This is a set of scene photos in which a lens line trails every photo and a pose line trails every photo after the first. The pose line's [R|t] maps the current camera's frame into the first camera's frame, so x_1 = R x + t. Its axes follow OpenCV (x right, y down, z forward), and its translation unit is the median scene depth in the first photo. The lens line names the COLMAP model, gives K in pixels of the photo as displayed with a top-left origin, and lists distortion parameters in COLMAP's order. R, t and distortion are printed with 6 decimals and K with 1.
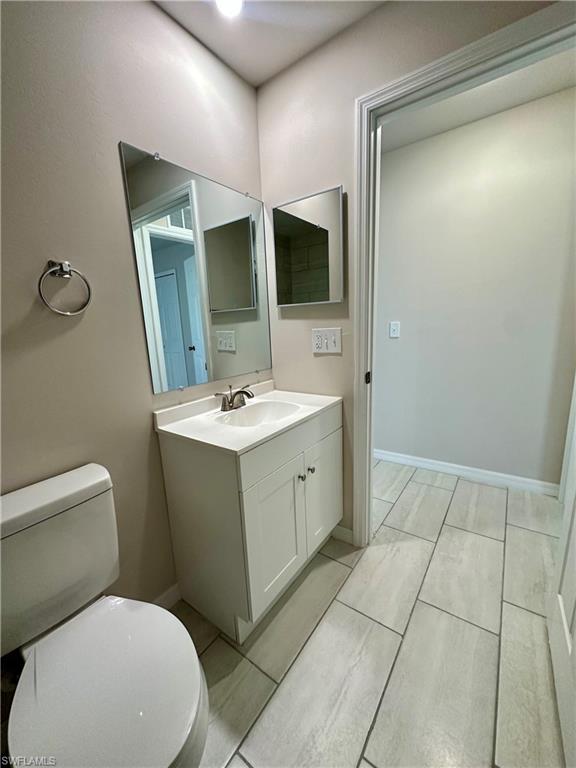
lens RADIAL K [[308.5, 0, 288.0], [0, 308.5, 384.0], [0, 0, 1]] dist [0.001203, 0.000266]
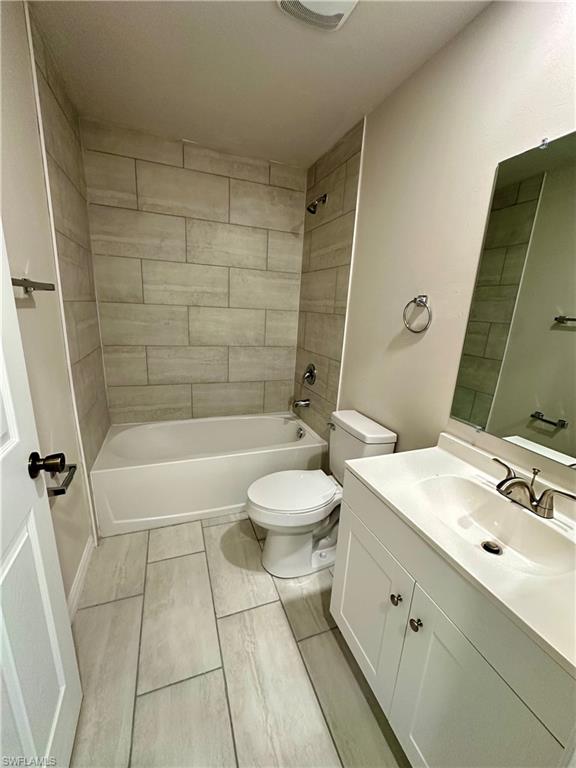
lens RADIAL K [[308.5, 0, 288.0], [0, 308.5, 384.0], [0, 0, 1]] dist [0.001203, 0.000266]
pose [[-0.554373, 0.213383, -0.804449, 0.728656], [-0.192865, 0.907326, 0.373581, -0.383391], [0.809613, 0.362253, -0.461843, 1.134318]]
